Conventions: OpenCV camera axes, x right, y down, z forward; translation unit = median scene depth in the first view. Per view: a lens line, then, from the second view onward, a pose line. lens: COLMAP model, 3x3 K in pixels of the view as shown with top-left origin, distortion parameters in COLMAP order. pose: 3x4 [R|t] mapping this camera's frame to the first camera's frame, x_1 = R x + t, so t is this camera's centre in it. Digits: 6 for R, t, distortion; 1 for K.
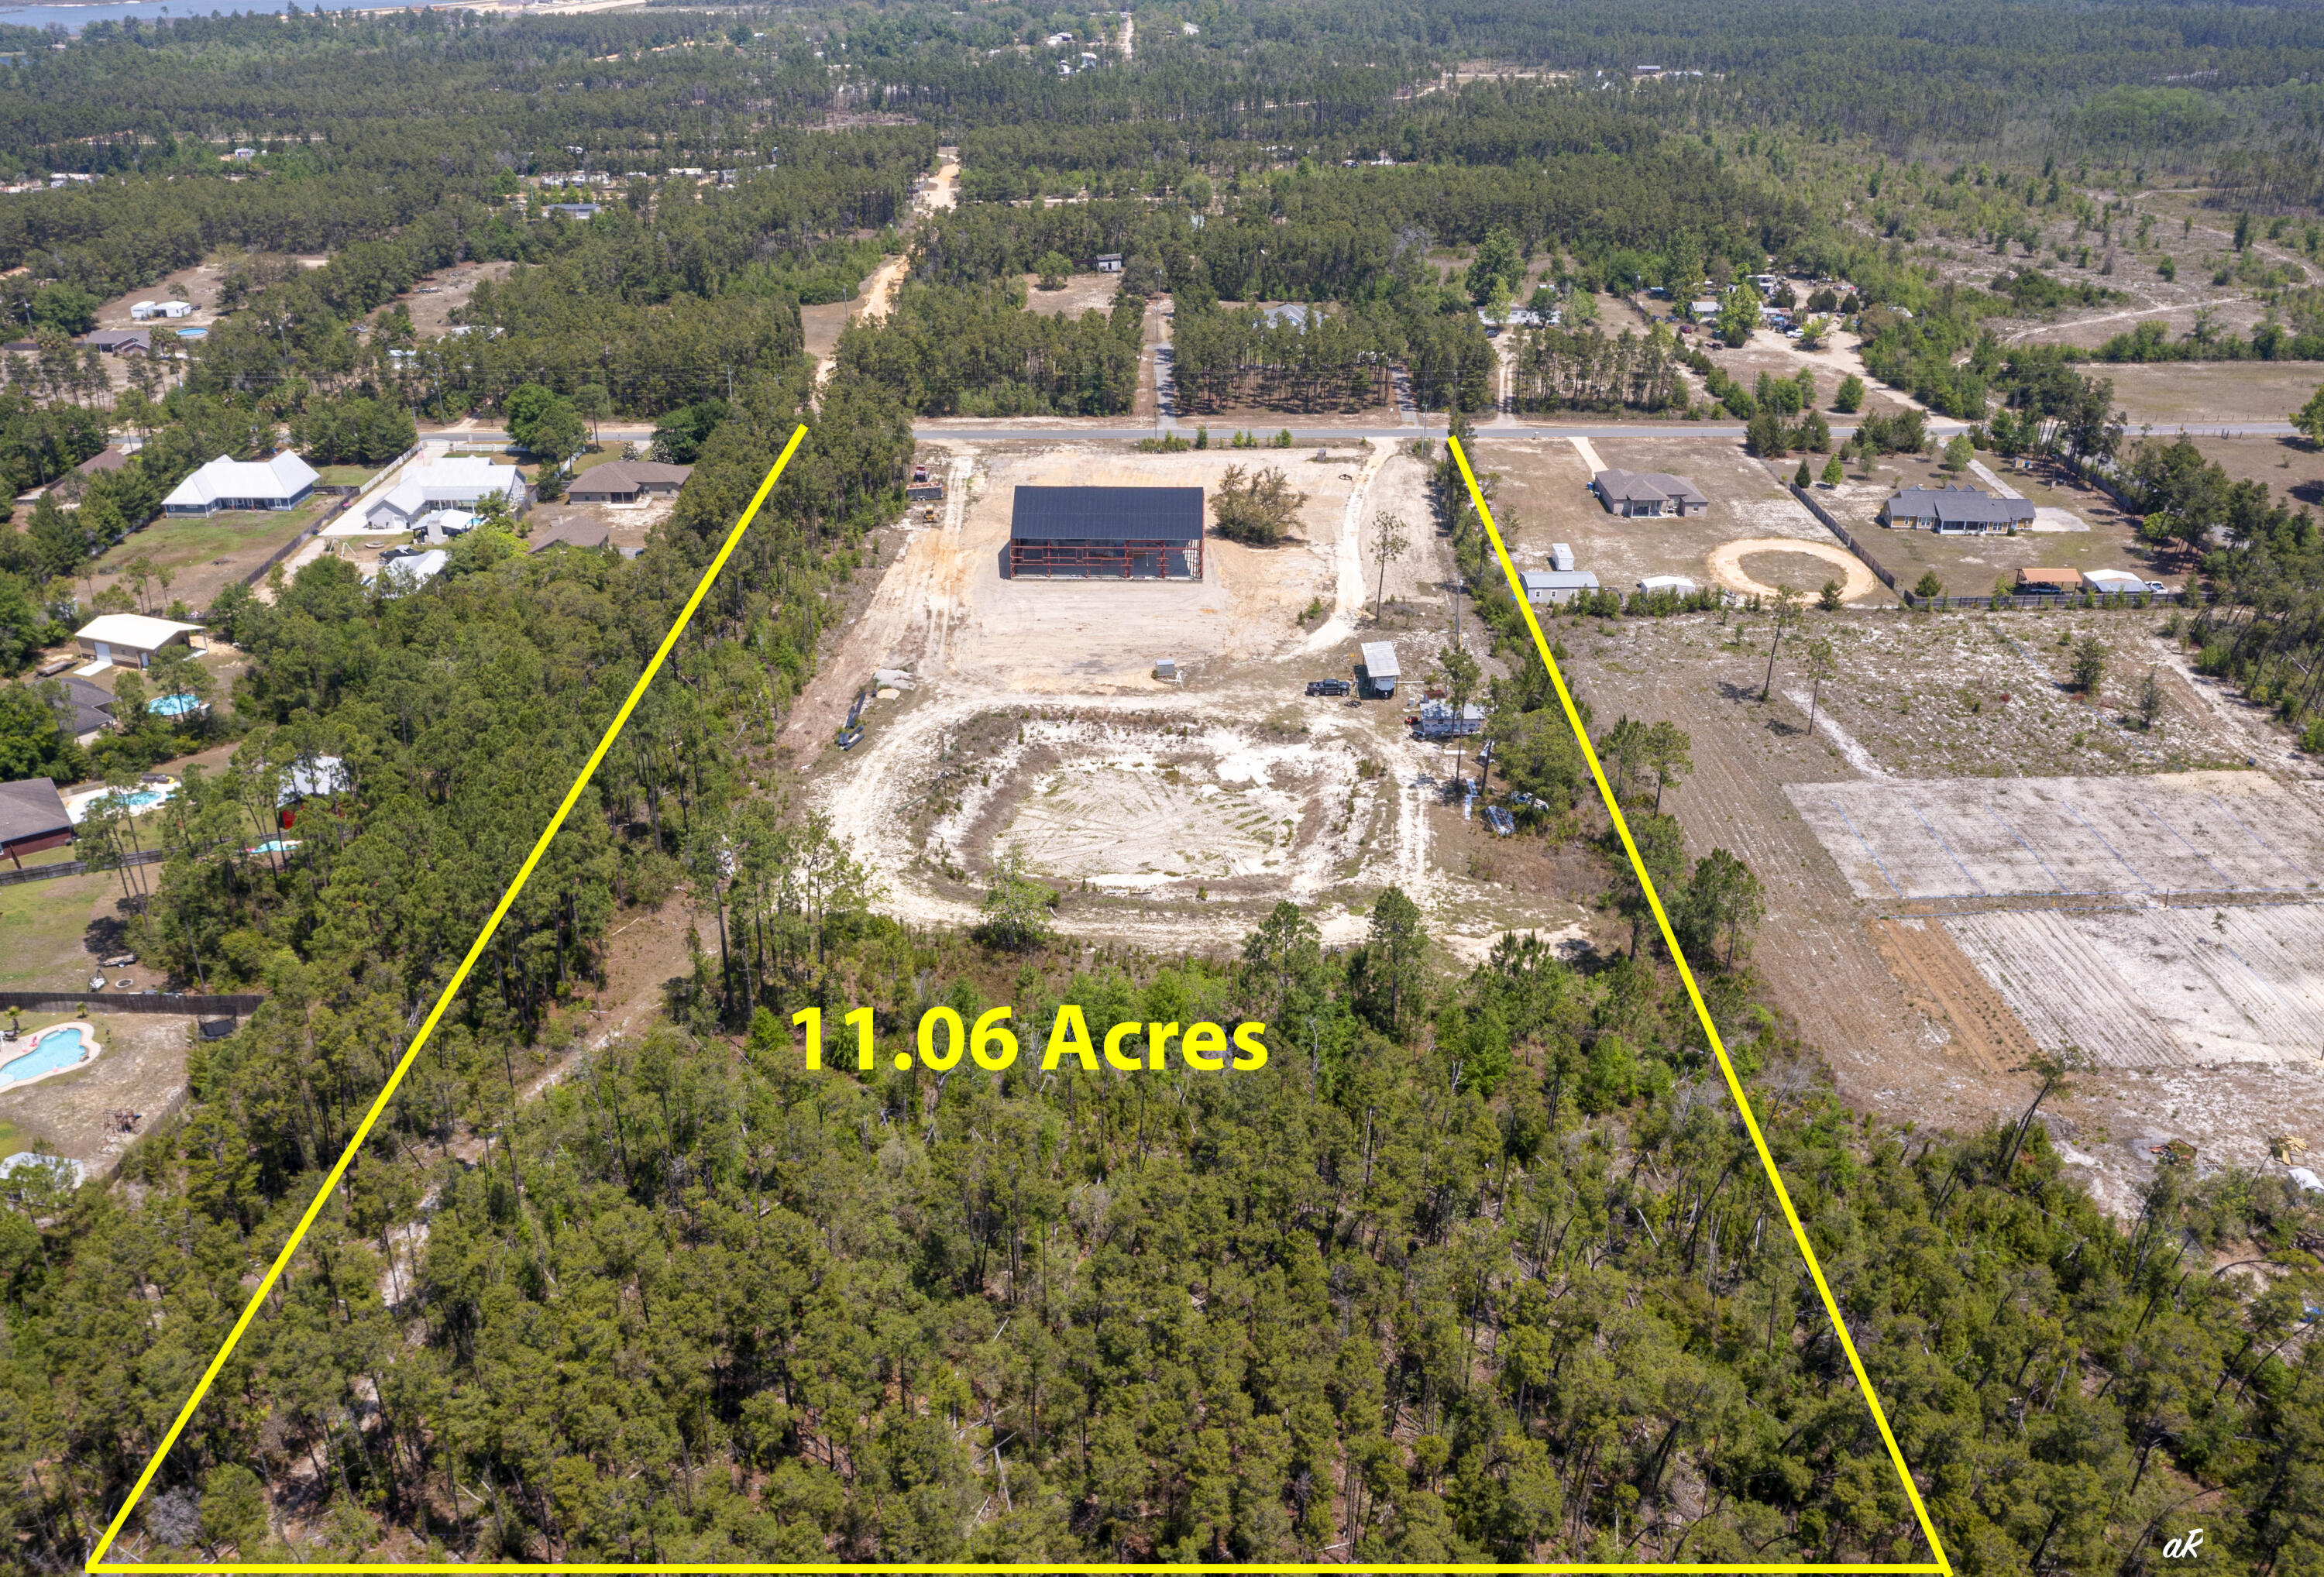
lens RADIAL K [[2014.2, 0, 1115.8], [0, 2014.2, 746.3], [0, 0, 1]] dist [-0.010995, -0.031219]
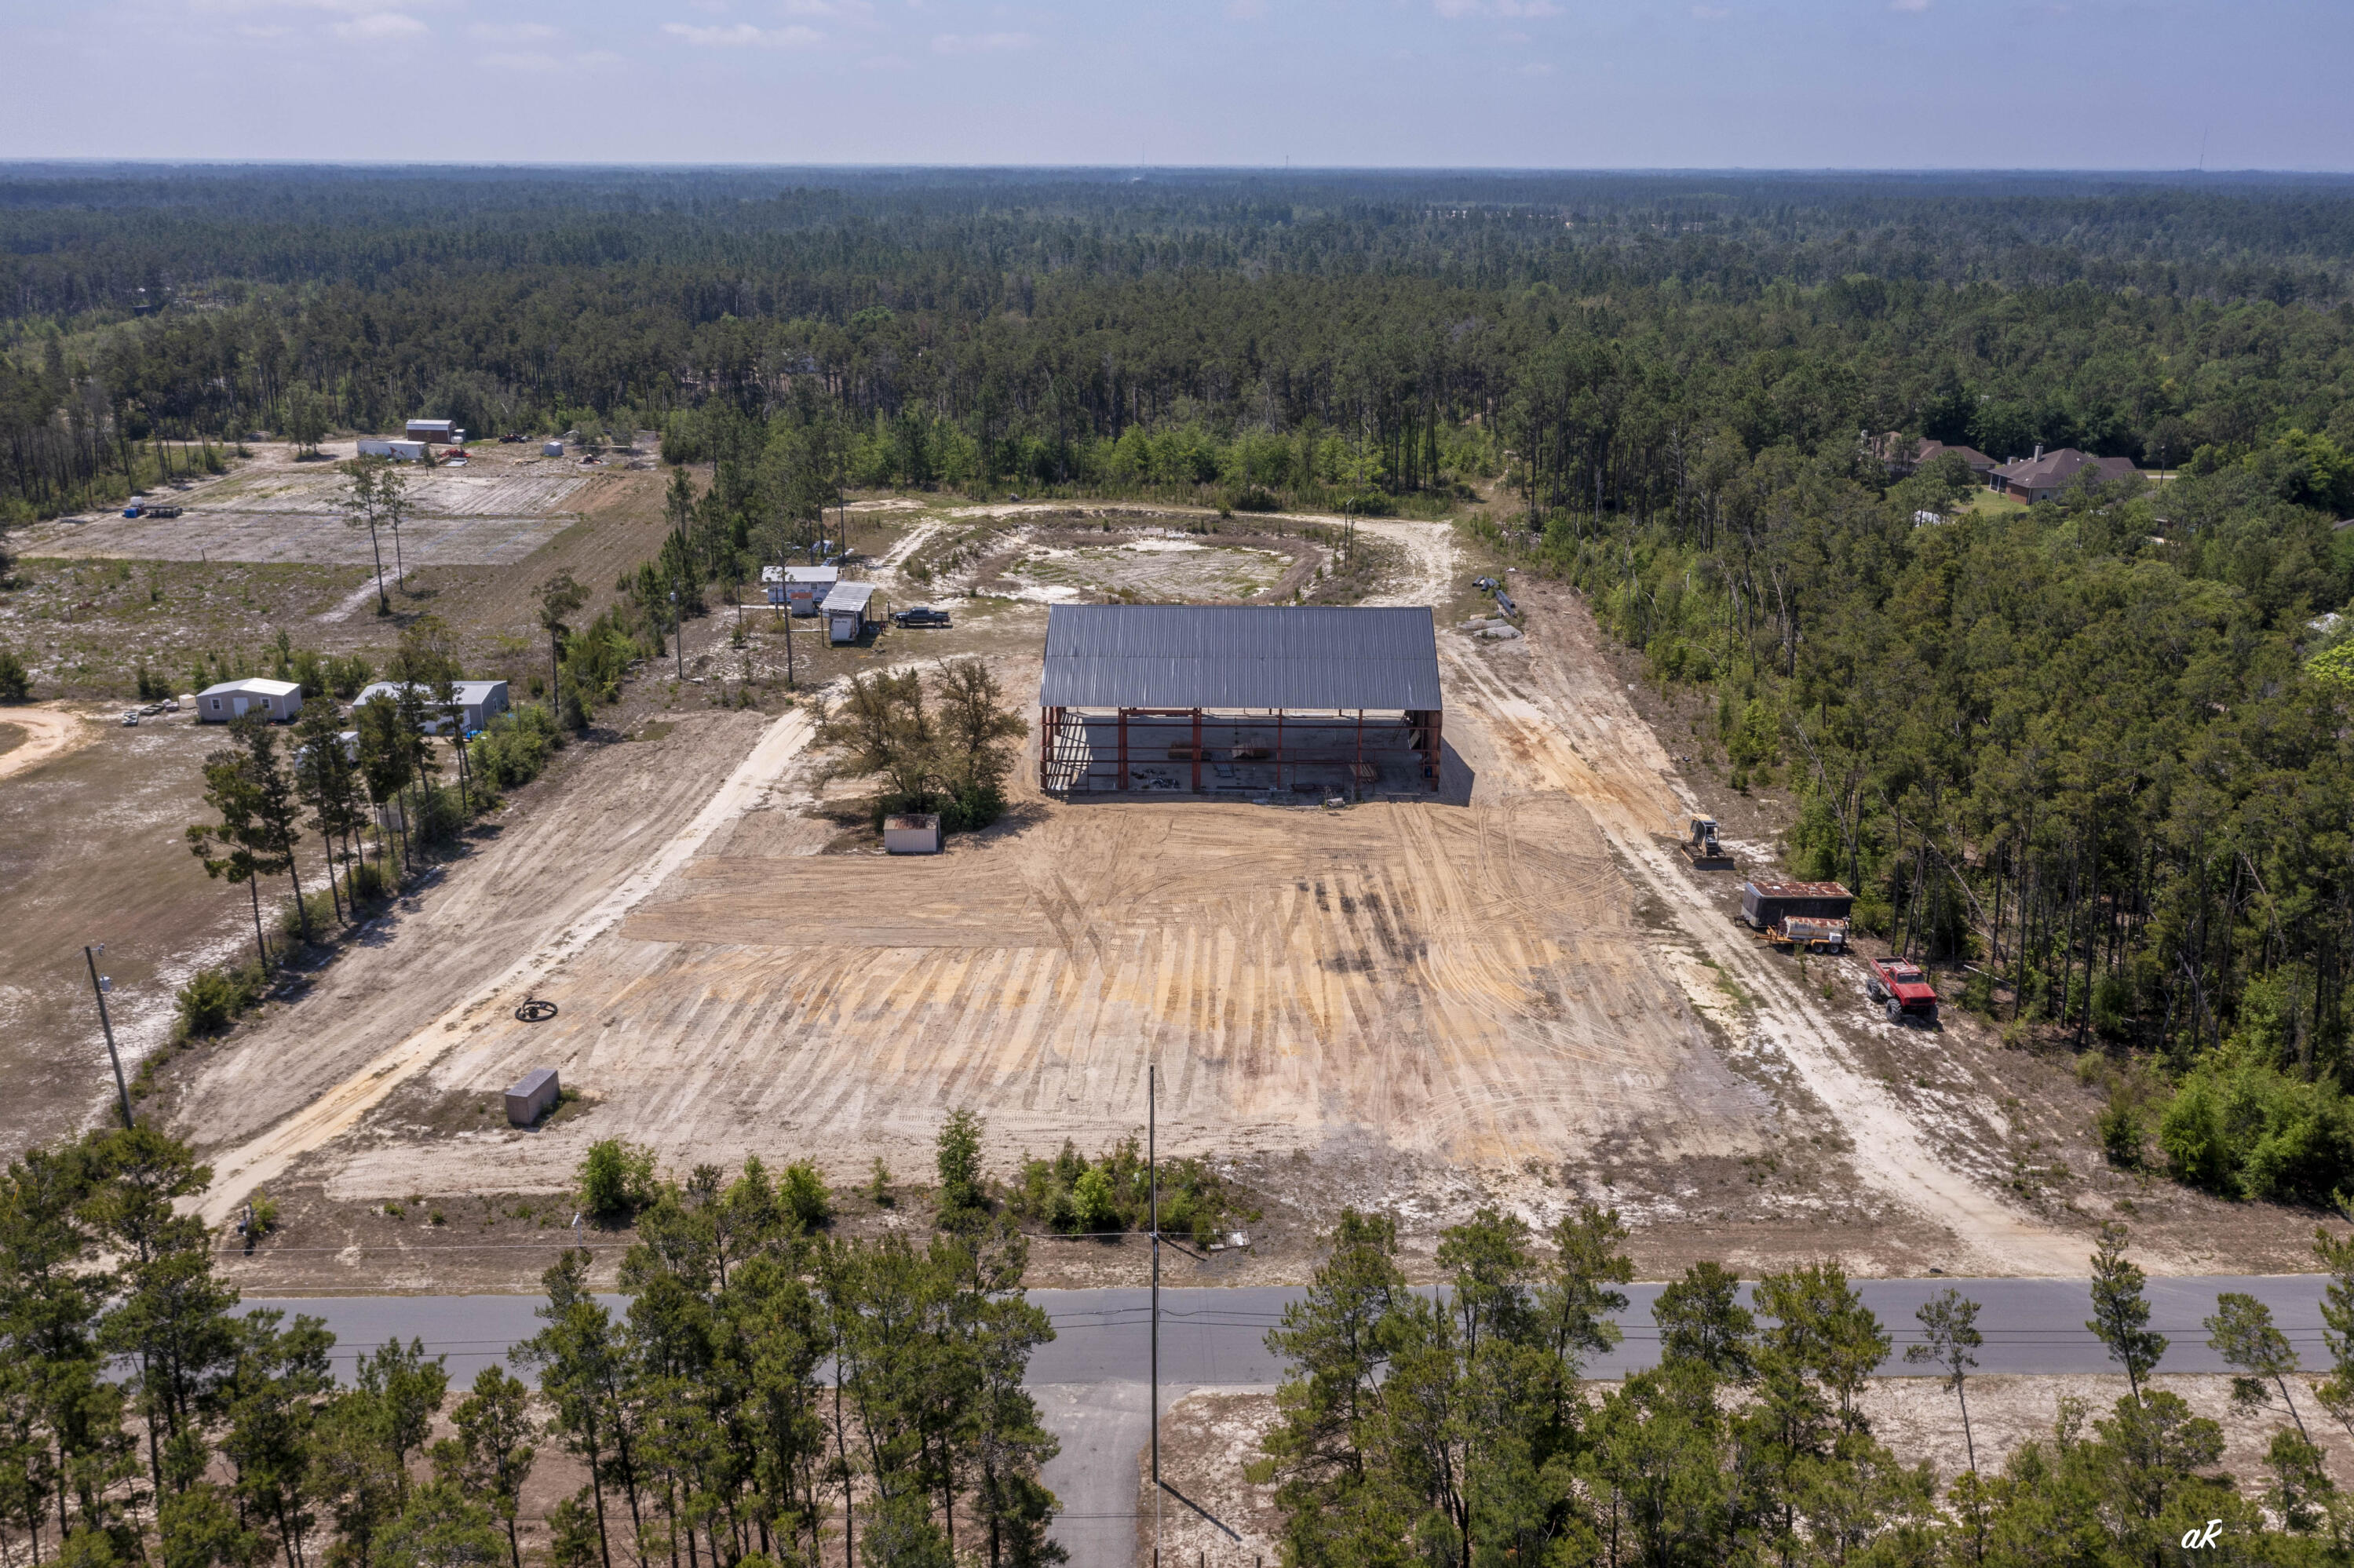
lens RADIAL K [[1869.6, 0, 1180.8], [0, 1869.6, 786.9], [0, 0, 1]] dist [-0.020600, 0.009900]
pose [[-0.999188, 0.016118, -0.036919, 0.031995], [-0.012882, 0.740509, 0.671923, -0.446739], [0.038169, 0.671853, -0.739700, 1.509742]]
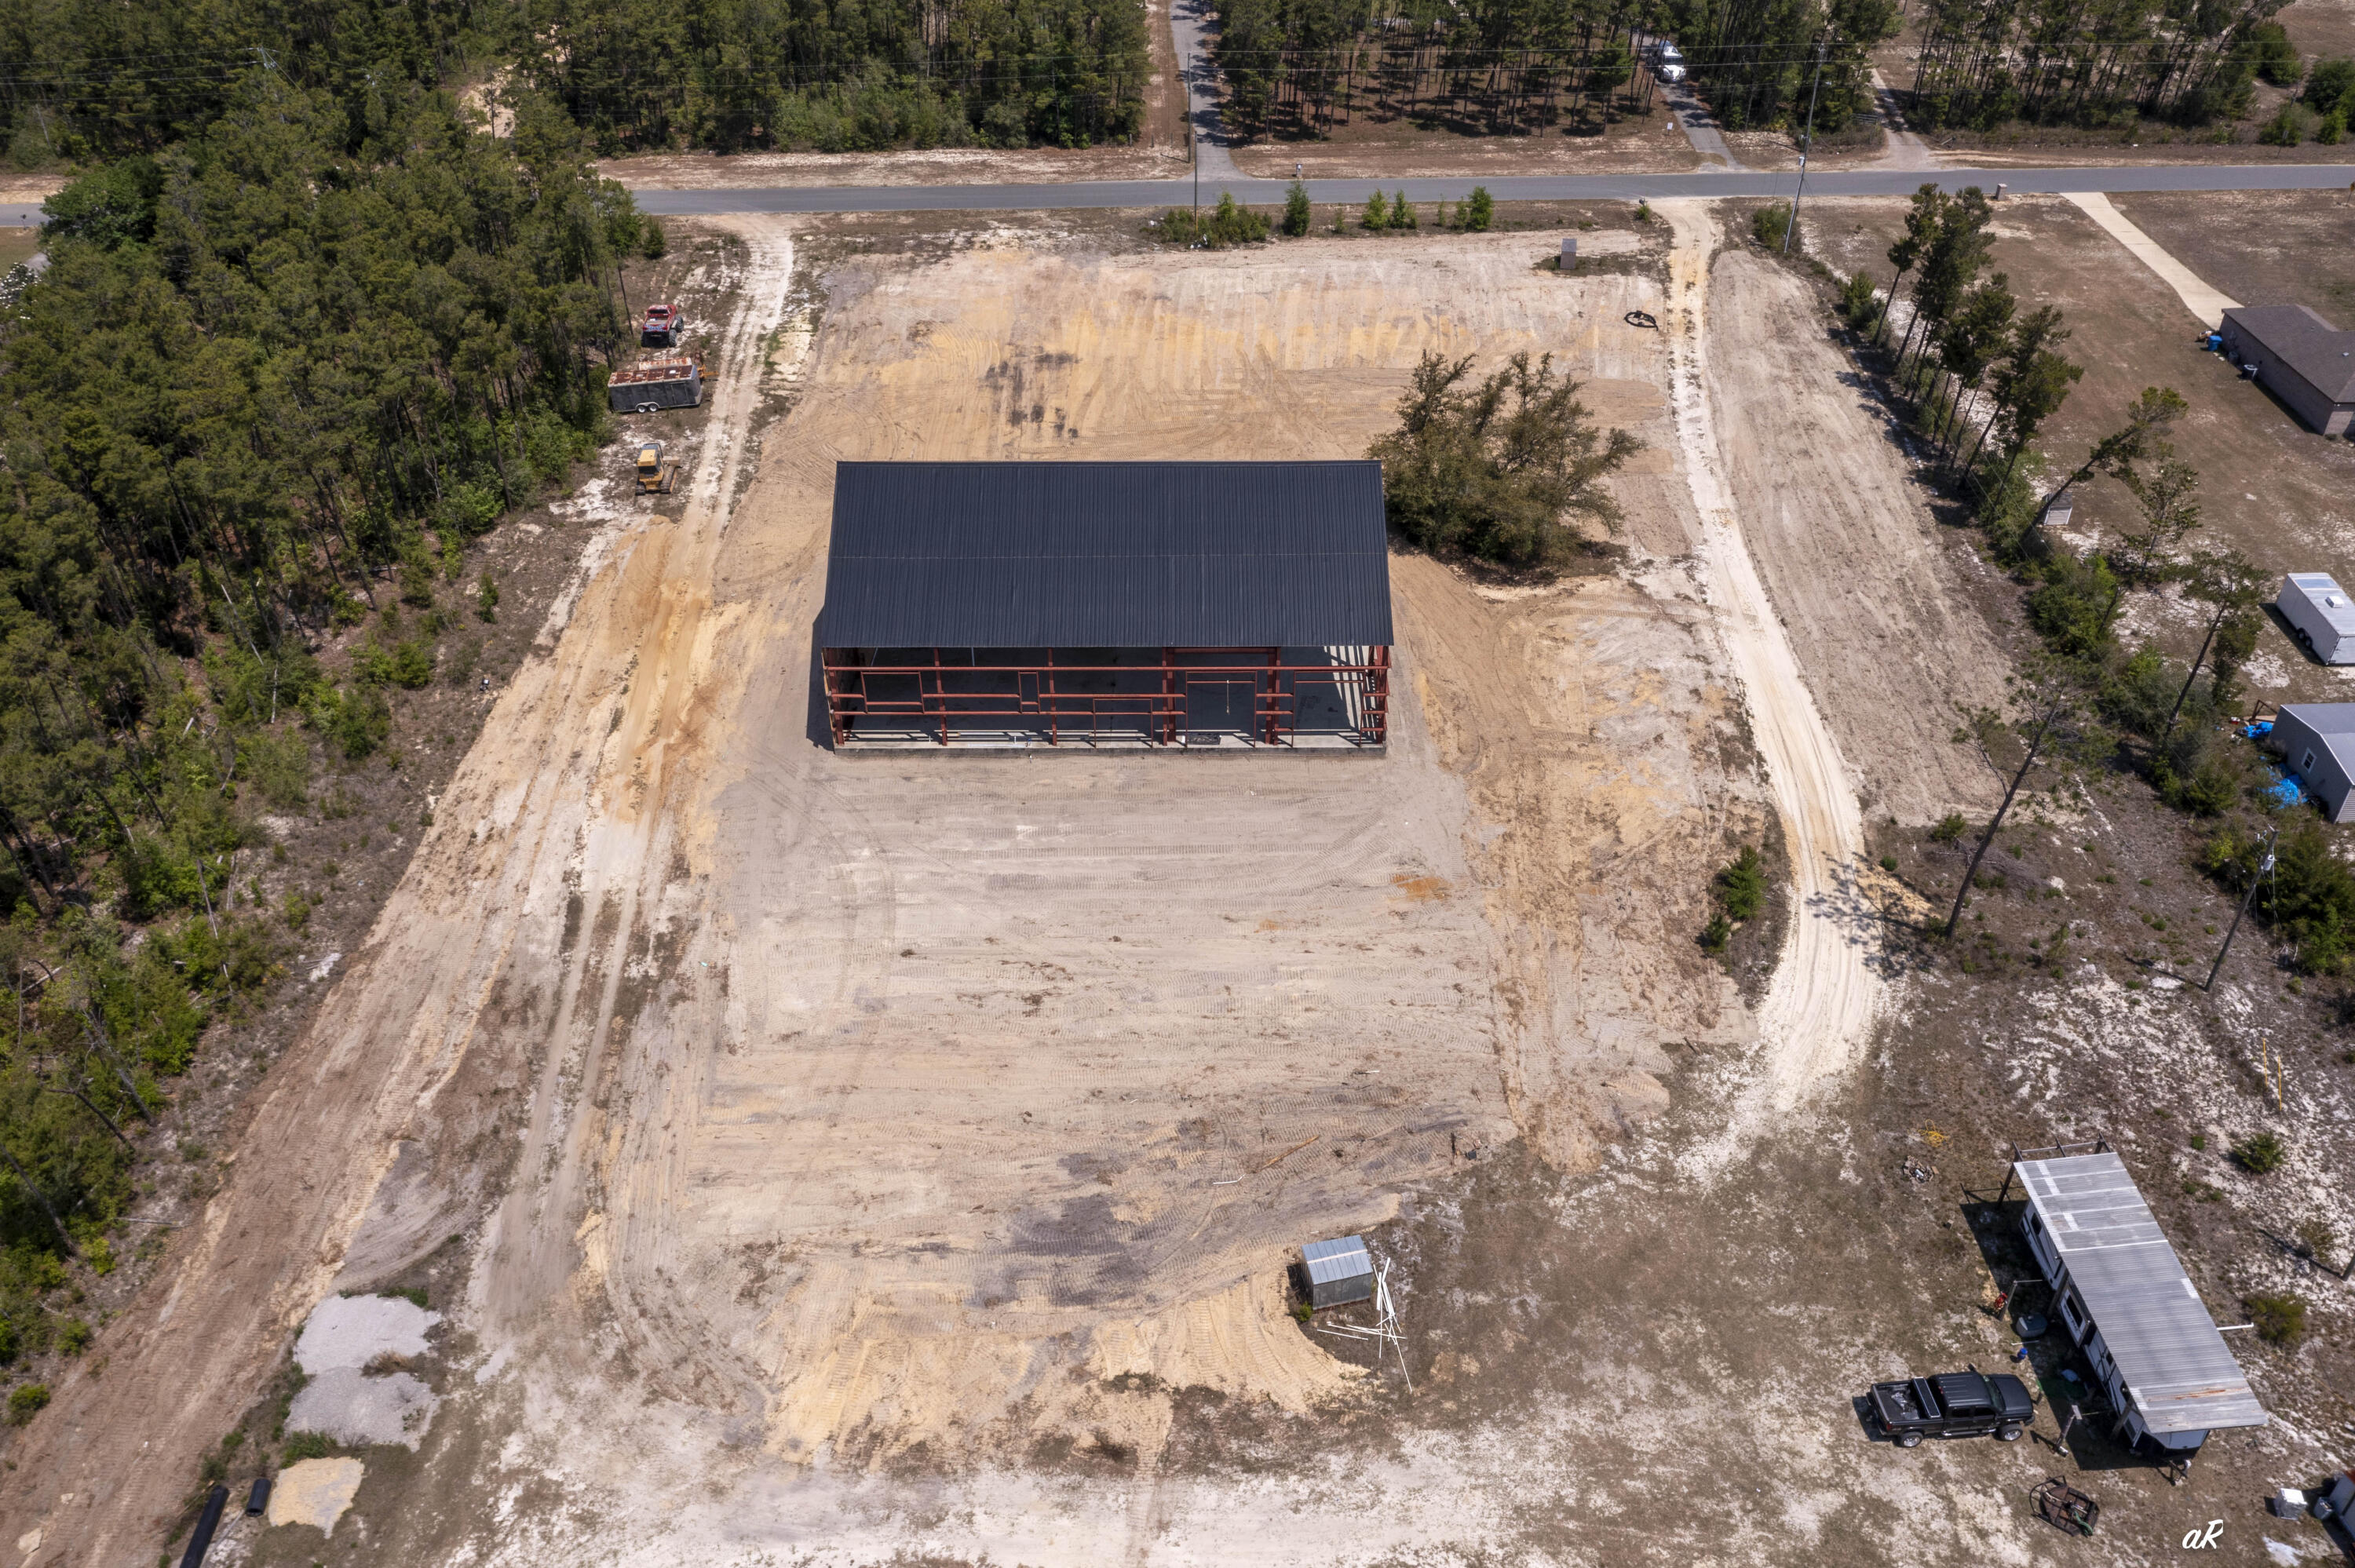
lens RADIAL K [[1870.3, 0, 1171.7], [0, 1870.3, 784.8], [0, 0, 1]] dist [-0.020600, 0.009900]
pose [[0.998966, -0.026351, 0.037052, -0.006548], [0.017329, 0.974080, 0.225538, -0.162313], [-0.042035, -0.224663, 0.973529, 0.743932]]
